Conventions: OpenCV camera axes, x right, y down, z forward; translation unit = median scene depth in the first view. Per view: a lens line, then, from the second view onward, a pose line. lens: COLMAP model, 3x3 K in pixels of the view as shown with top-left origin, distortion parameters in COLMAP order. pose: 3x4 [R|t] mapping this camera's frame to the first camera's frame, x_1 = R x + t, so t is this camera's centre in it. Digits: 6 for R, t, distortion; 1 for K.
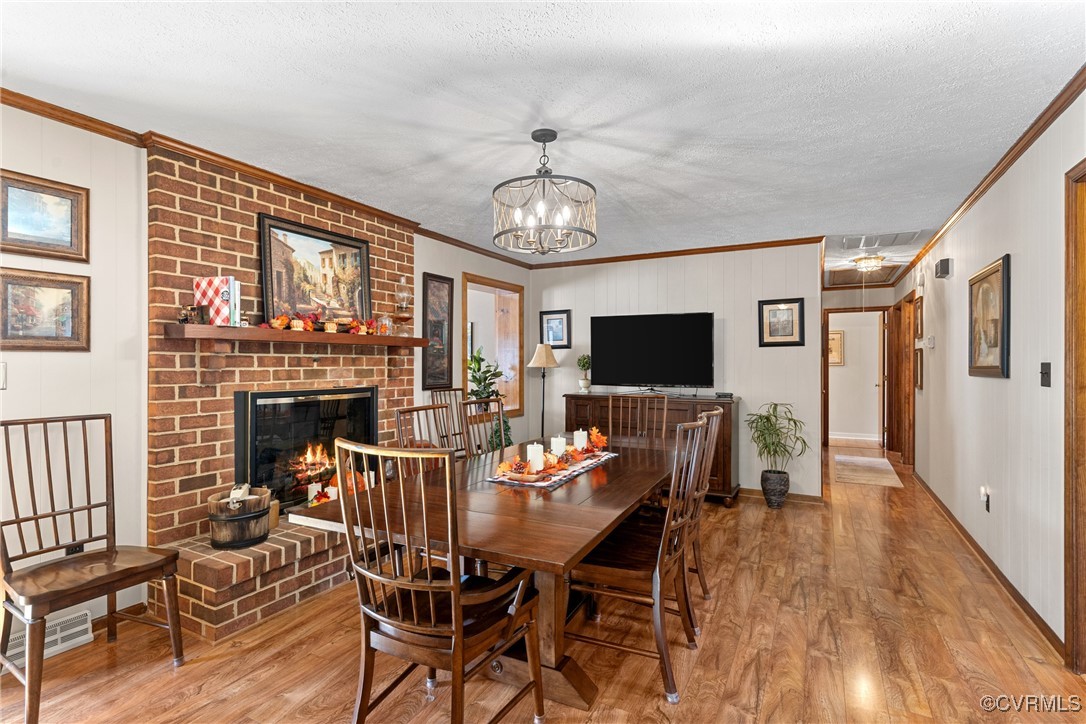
lens RADIAL K [[528.5, 0, 543.0], [0, 528.5, 362.0], [0, 0, 1]] dist [0.002363, 0.000519]
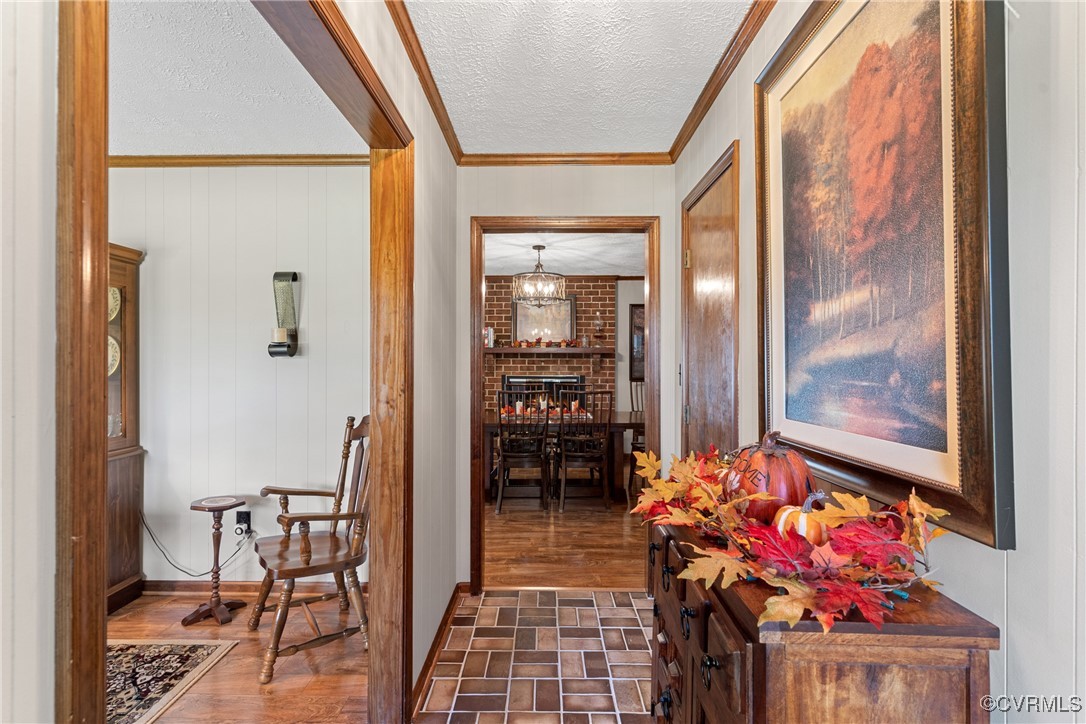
lens RADIAL K [[528.5, 0, 543.0], [0, 528.5, 362.0], [0, 0, 1]] dist [0.002363, 0.000519]
pose [[0.456745, -0.000916, -0.889597, 1.422111], [-0.000305, 0.999999, -0.001186, 0.001693], [0.889597, 0.000813, 0.456745, 0.093905]]
